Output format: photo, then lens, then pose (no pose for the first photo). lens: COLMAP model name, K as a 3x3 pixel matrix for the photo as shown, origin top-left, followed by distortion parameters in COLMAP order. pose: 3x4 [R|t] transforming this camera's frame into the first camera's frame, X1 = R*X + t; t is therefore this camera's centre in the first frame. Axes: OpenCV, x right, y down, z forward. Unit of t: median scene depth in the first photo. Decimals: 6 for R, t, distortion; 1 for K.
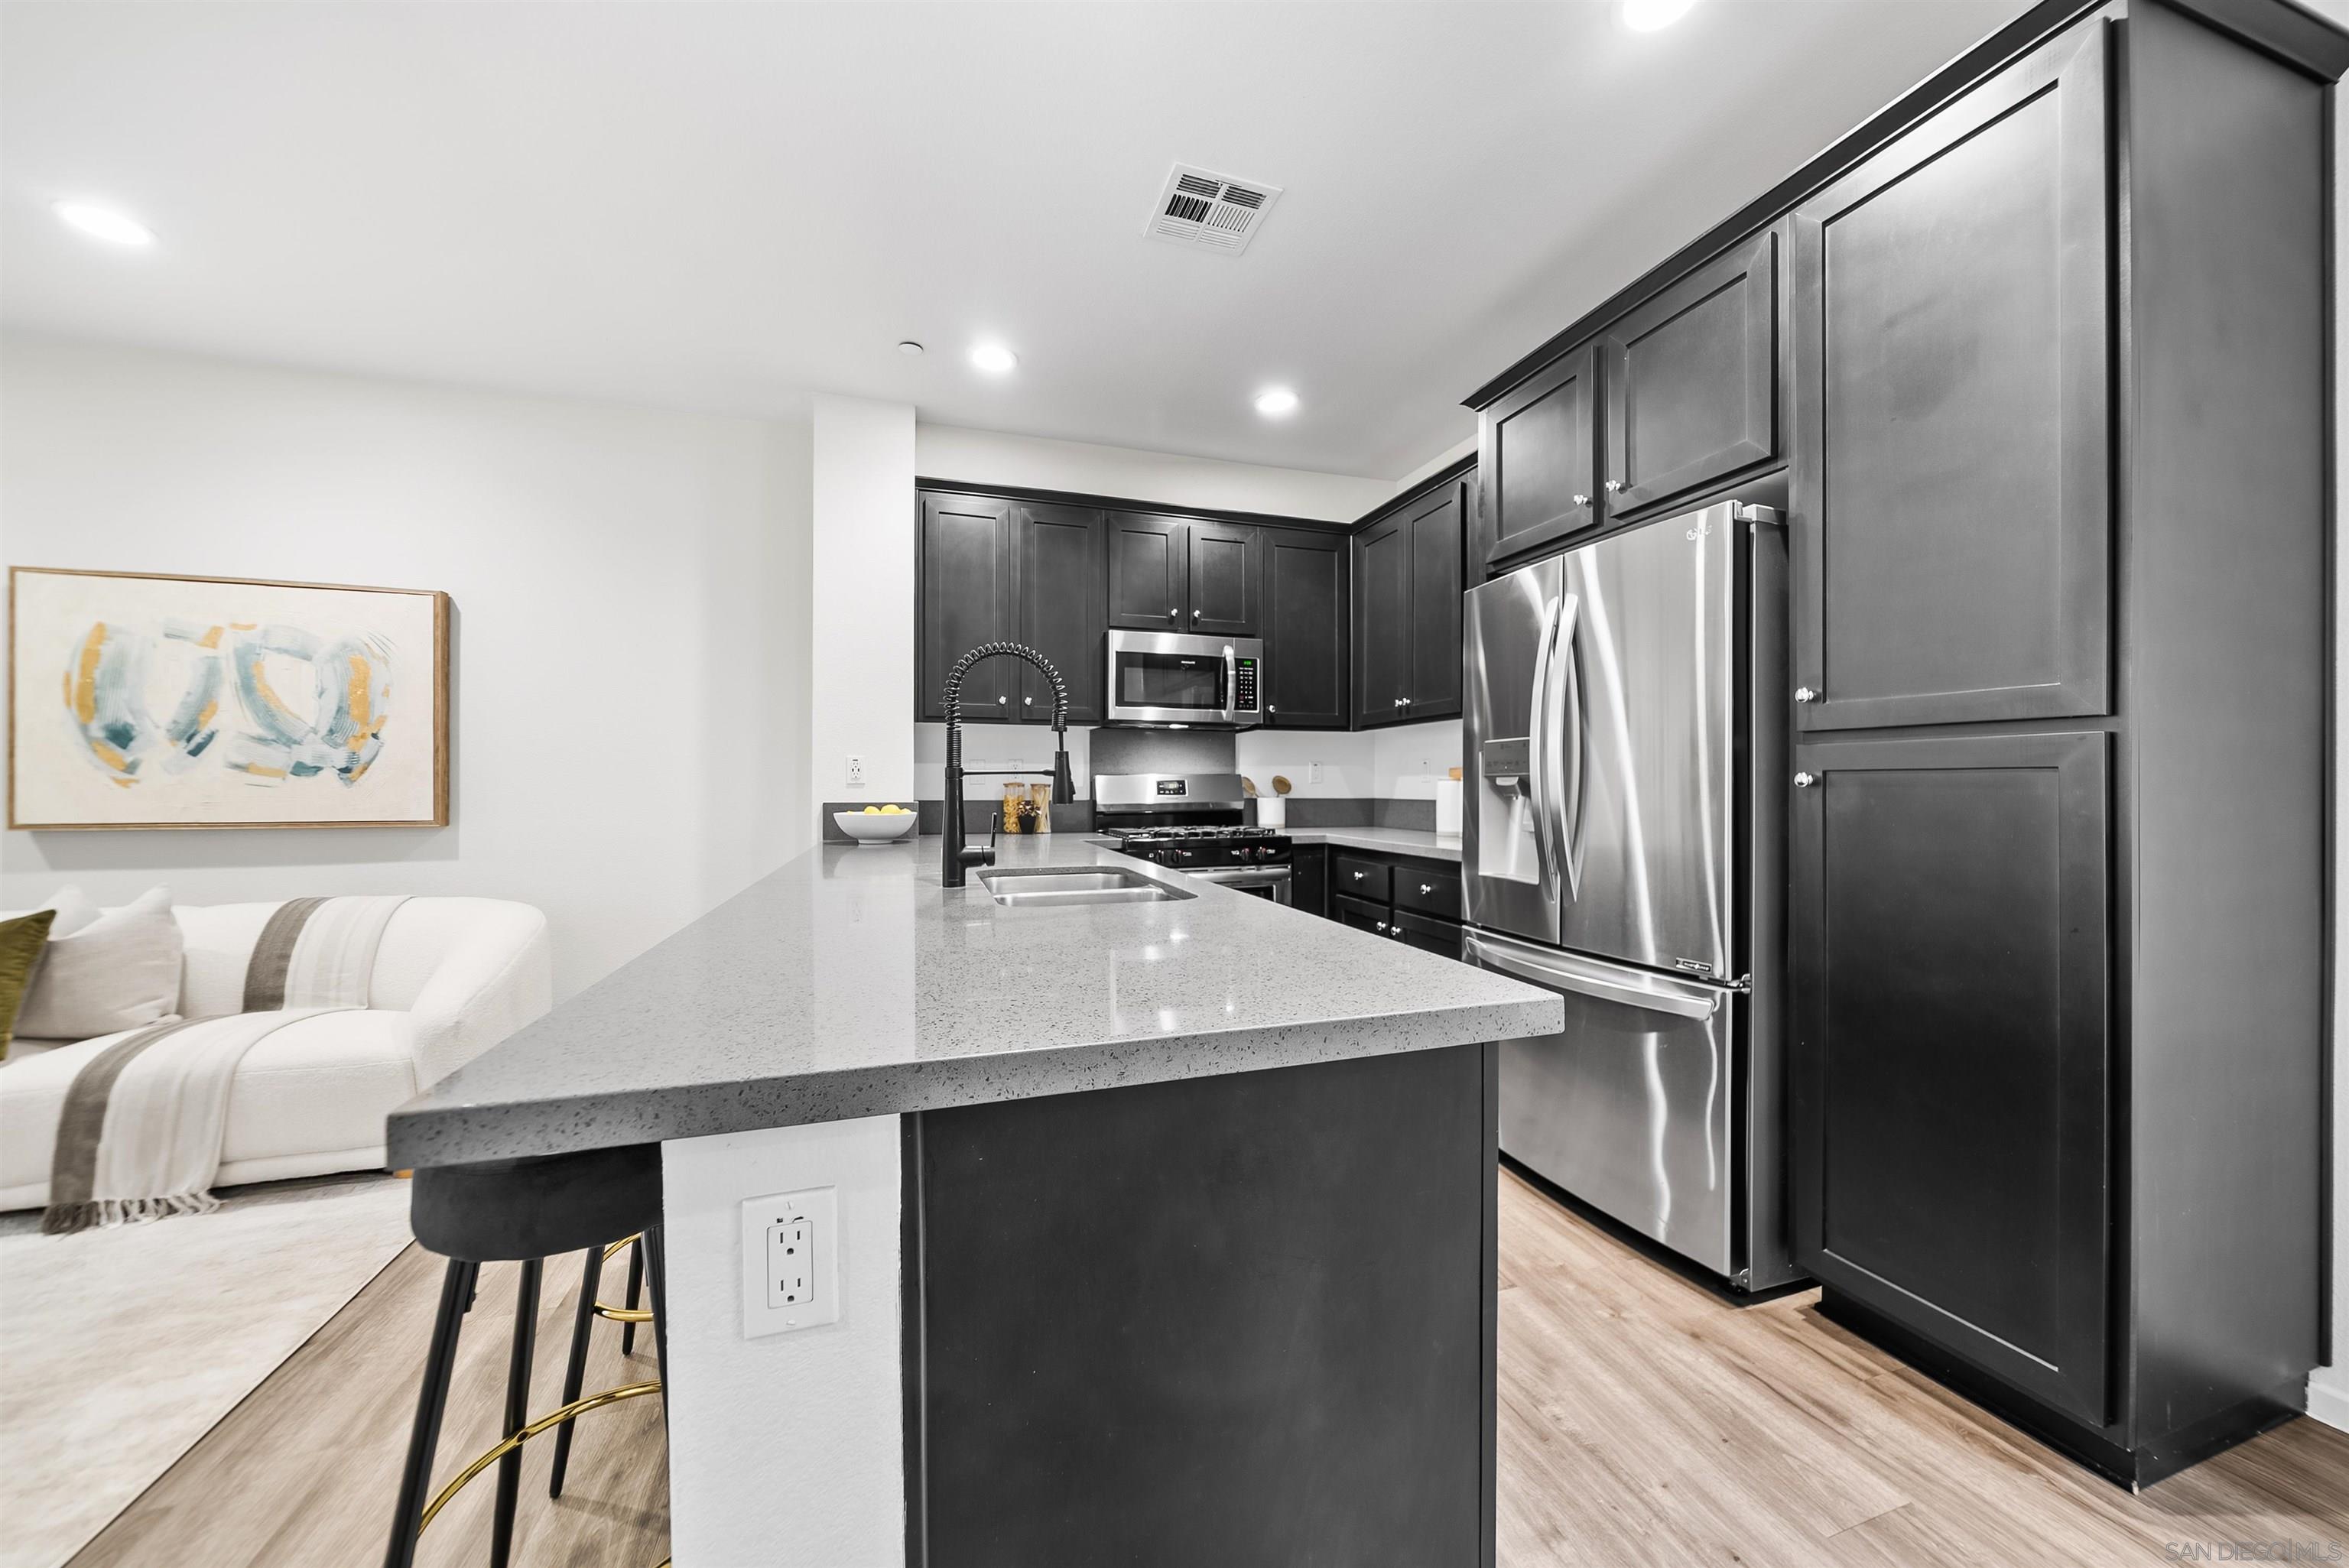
lens RADIAL K [[822.6, 0, 1177.6], [0, 822.6, 782.0], [0, 0, 1]] dist [-0.004540, 0.000241]
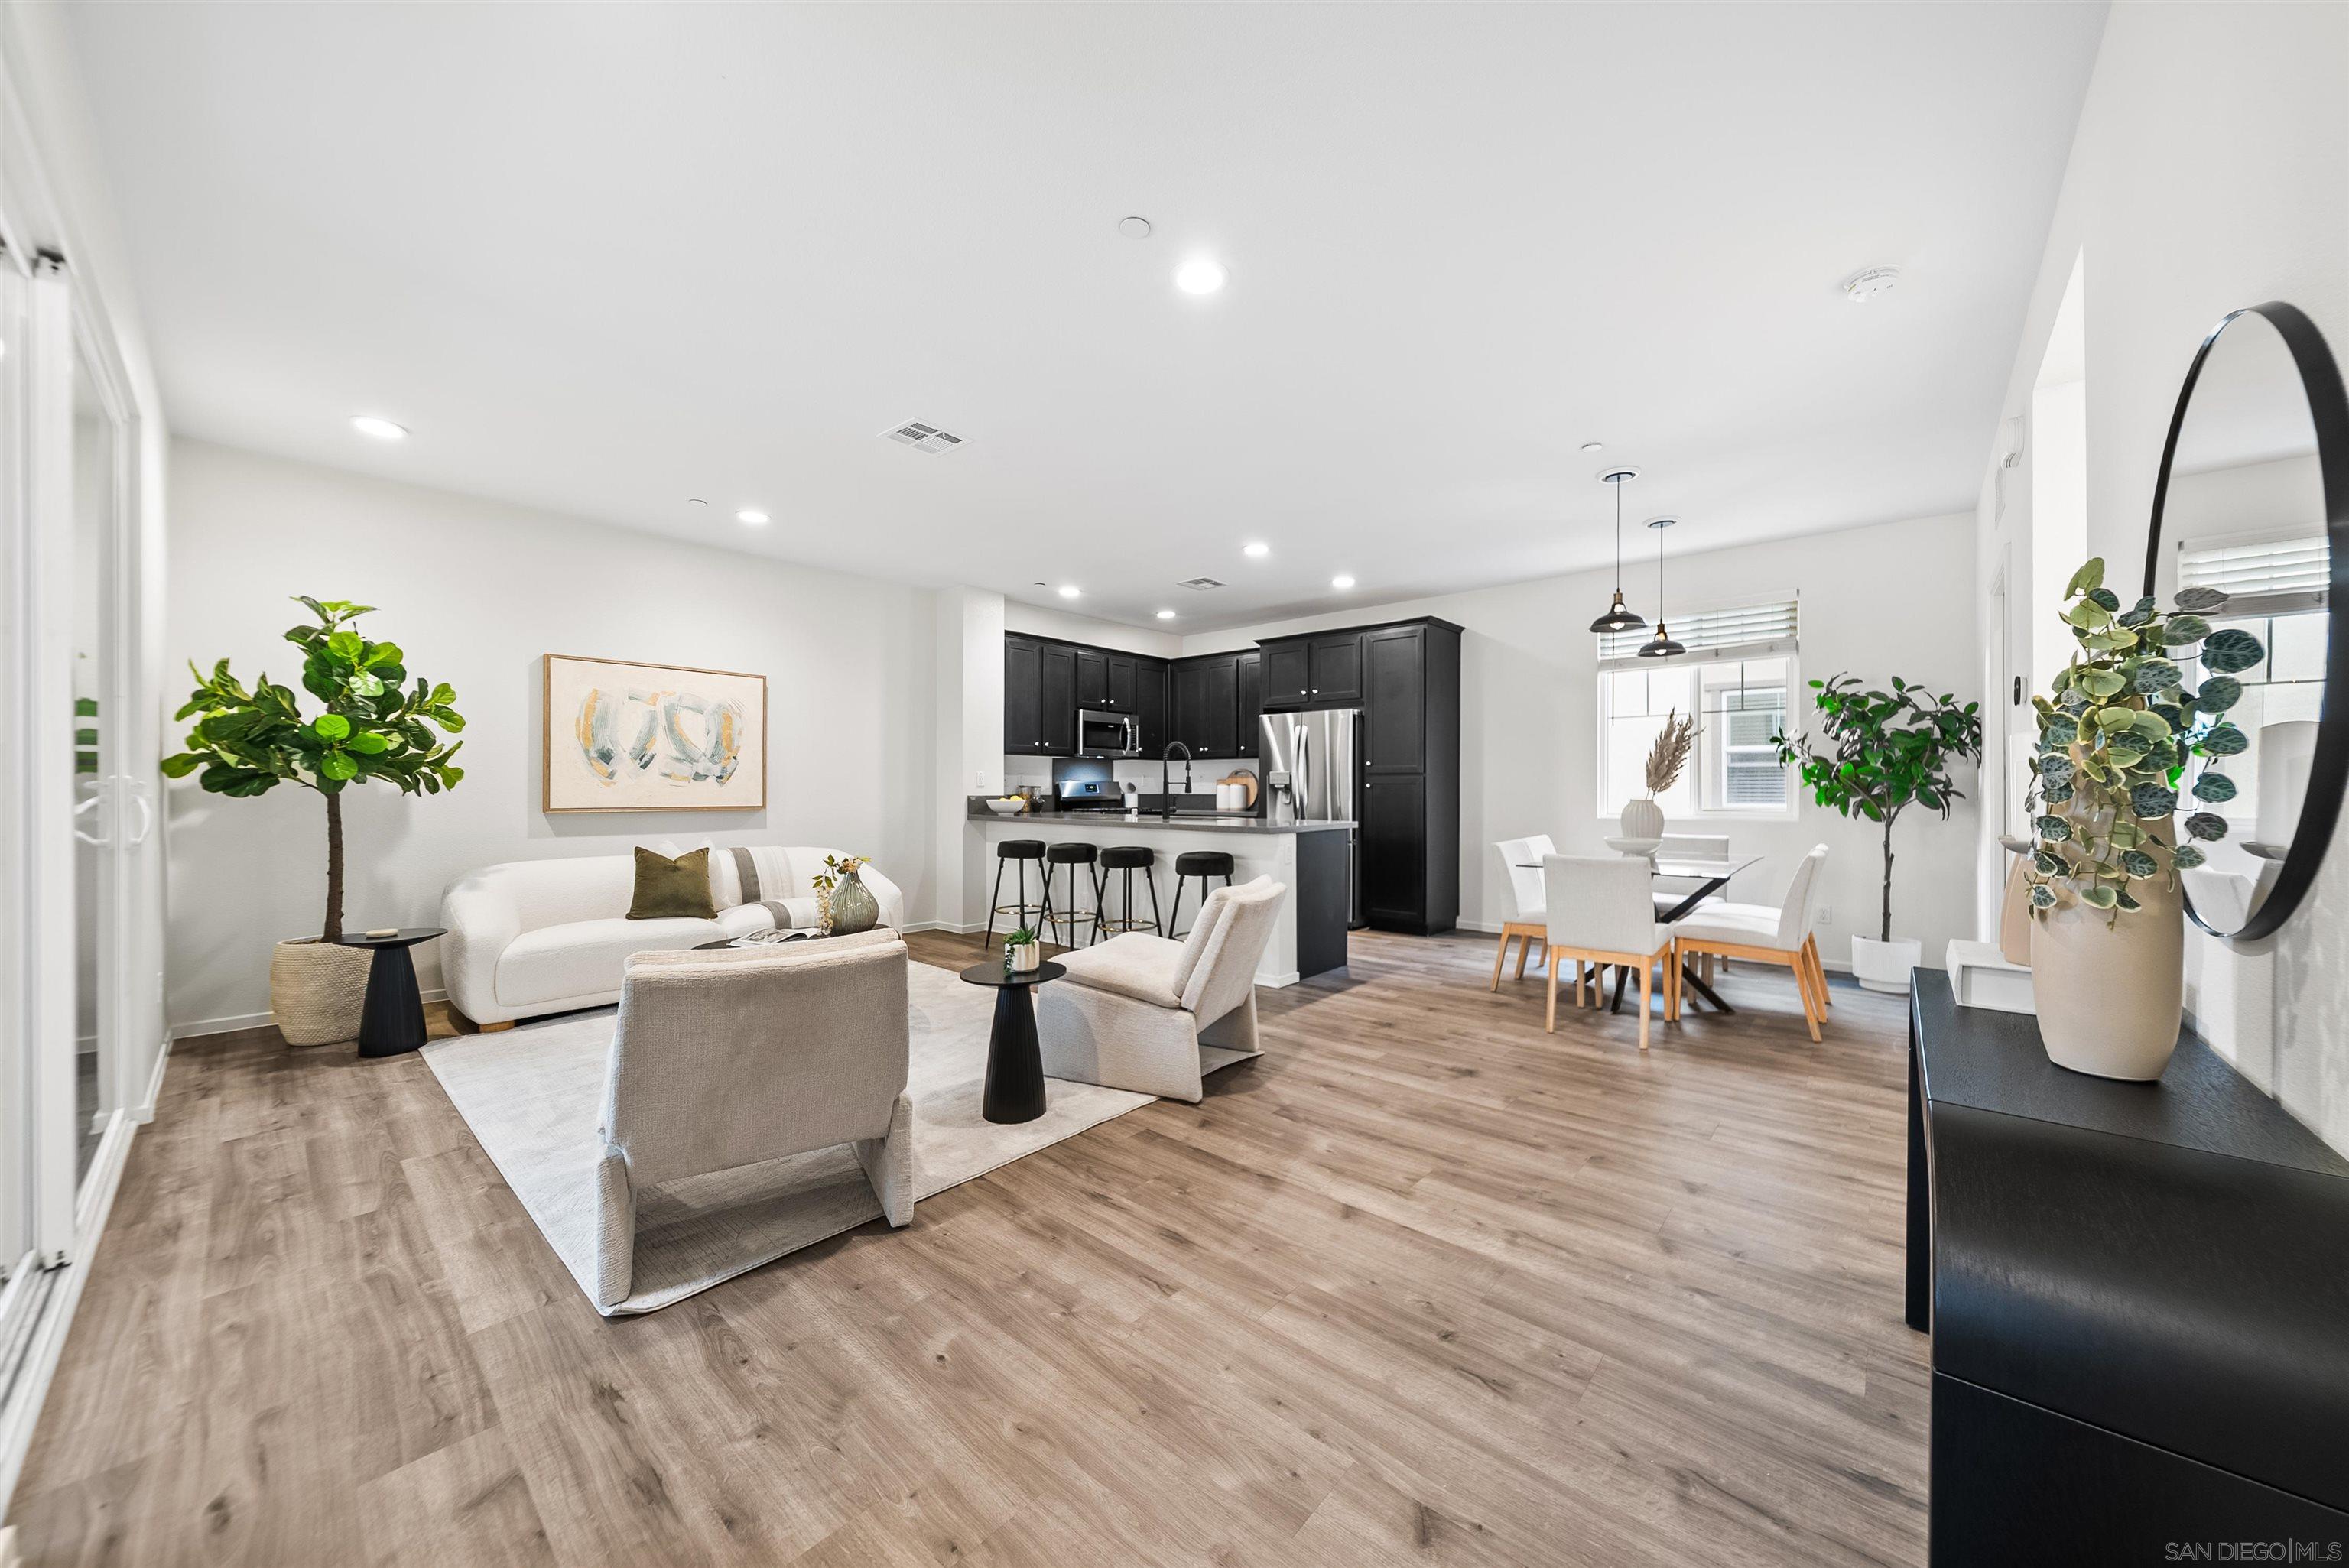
lens RADIAL K [[818.8, 0, 1182.3], [0, 818.8, 788.0], [0, 0, 1]] dist [-0.003842, -0.000130]
pose [[0.857479, 0.002368, 0.514513, -1.074836], [-0.004507, 0.999986, 0.002909, -0.000761], [-0.514499, -0.004814, 0.857478, -1.008914]]
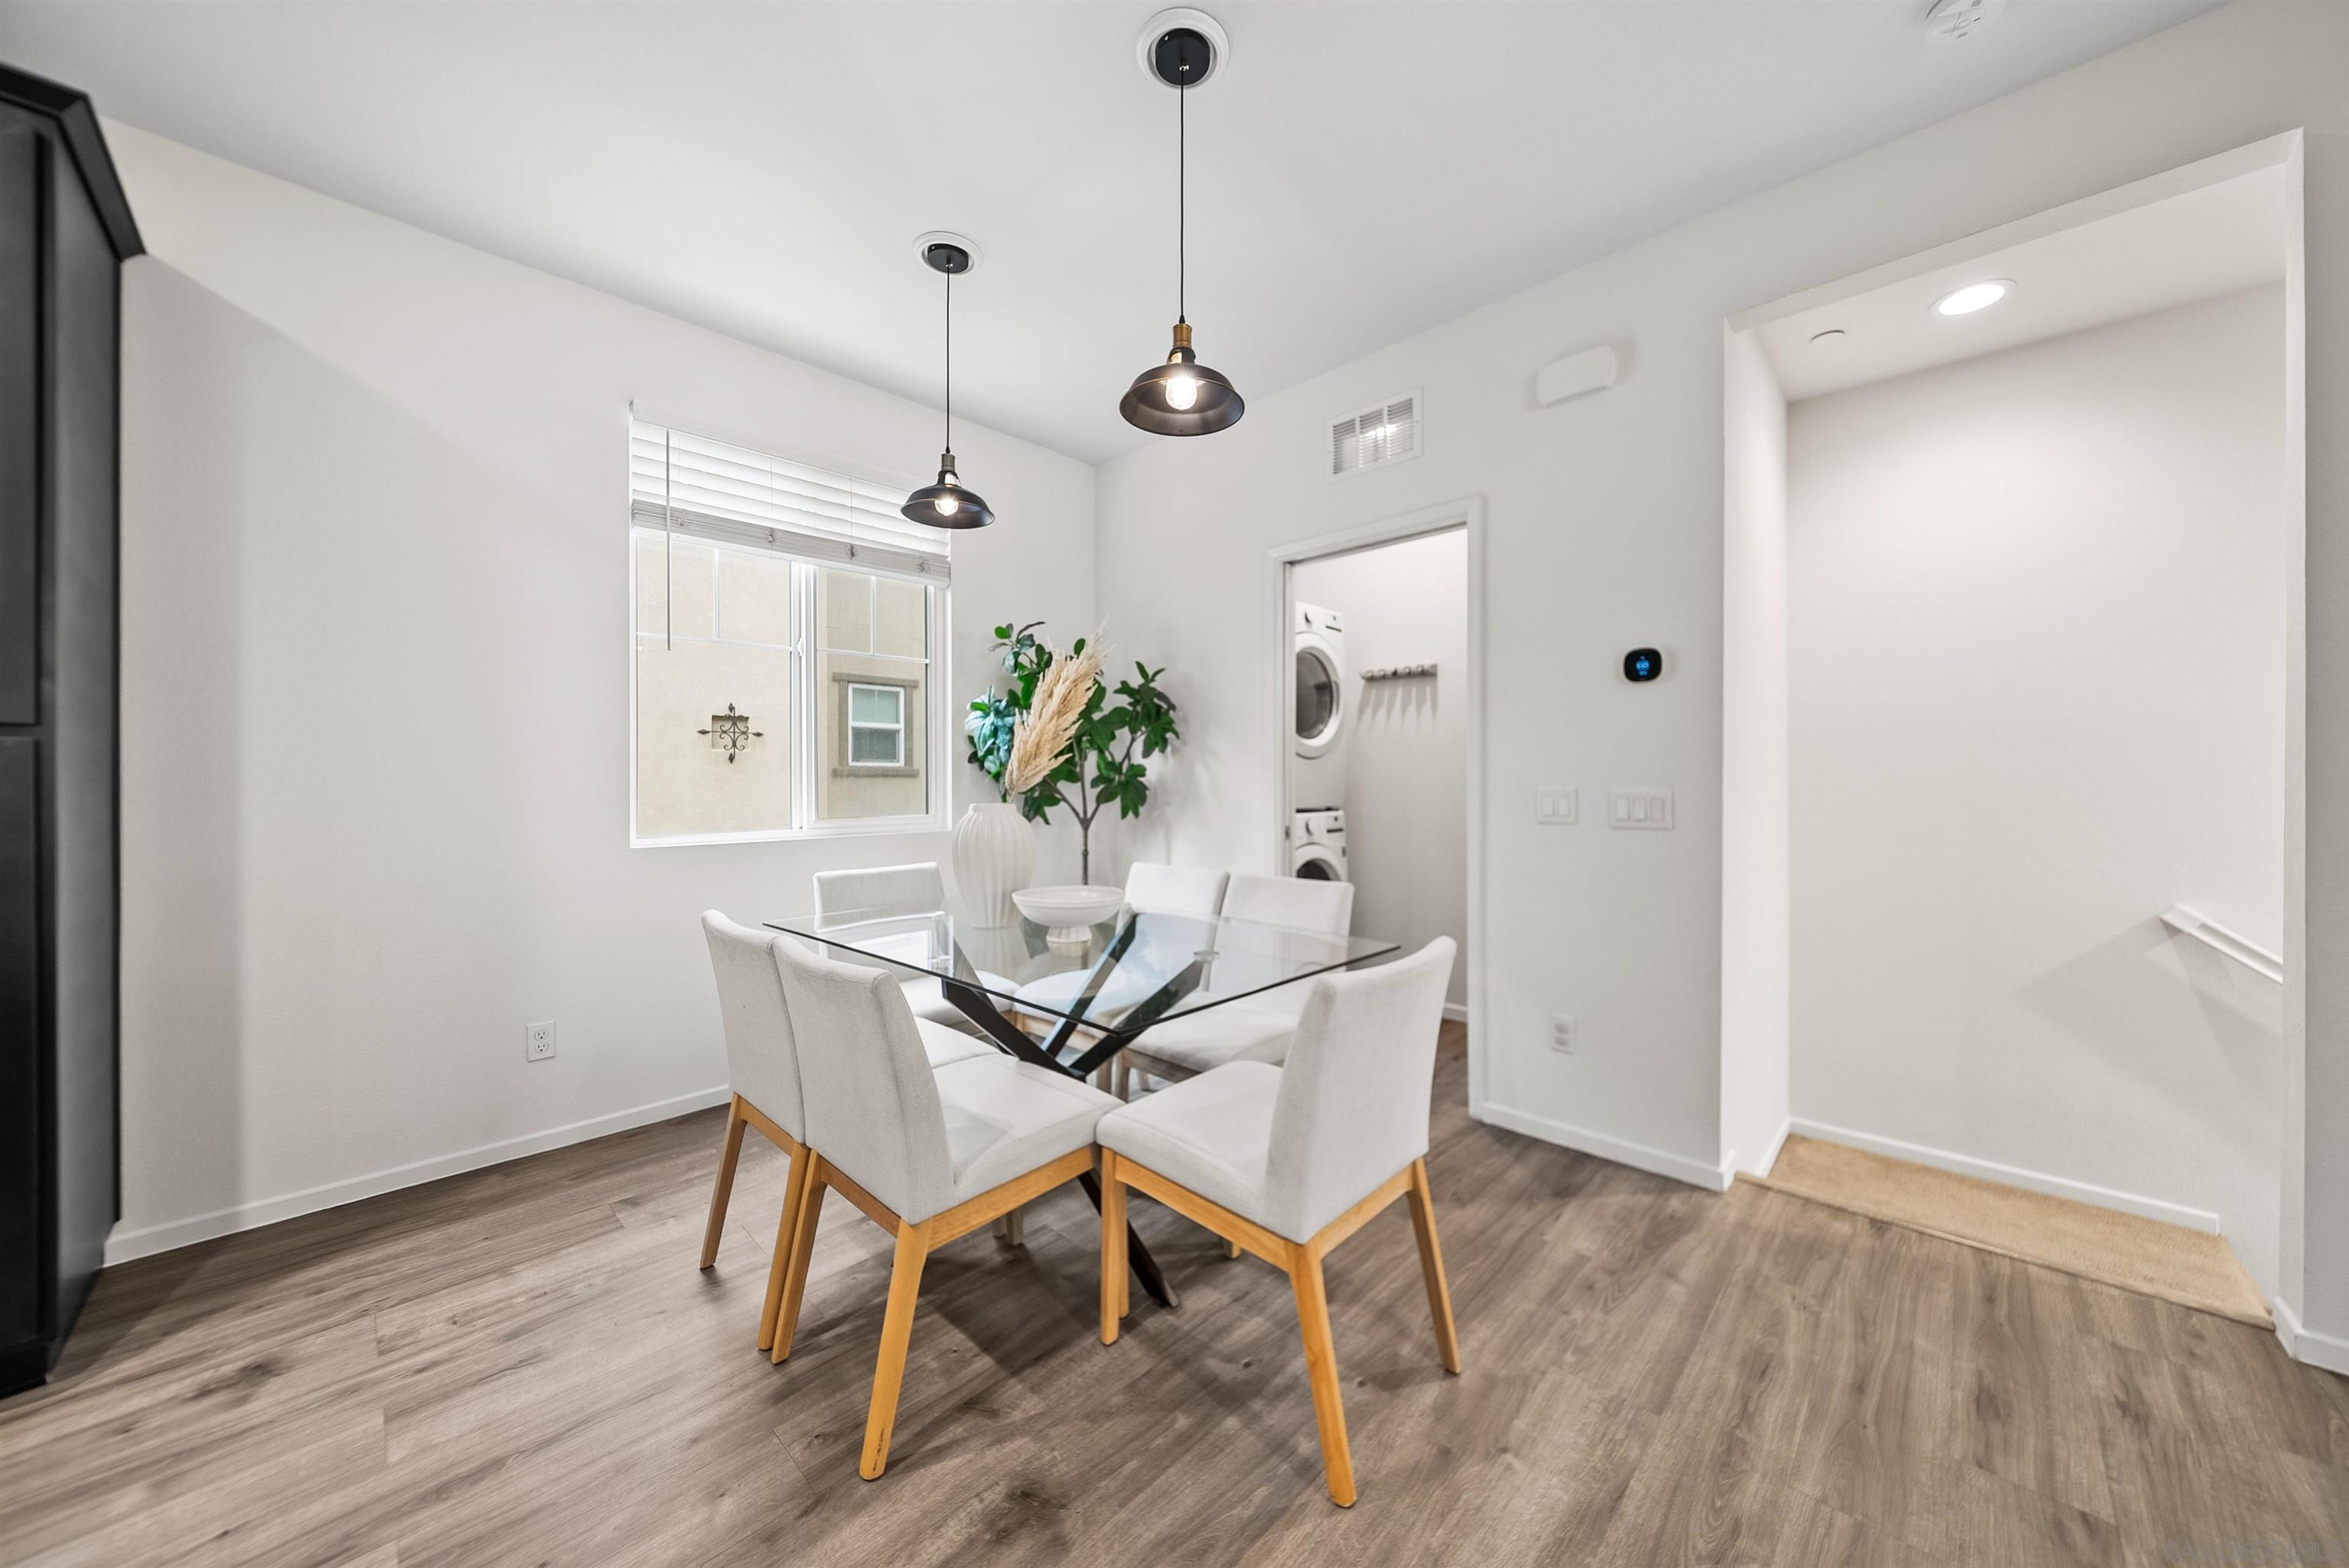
lens RADIAL K [[815.6, 0, 1185.0], [0, 815.6, 784.8], [0, 0, 1]] dist [-0.001877, 0.000108]
pose [[-0.478436, -0.000904, 0.878122, -0.278271], [0.001650, 0.999997, 0.001929, 0.001811], [-0.878121, 0.002372, -0.478433, 0.047220]]
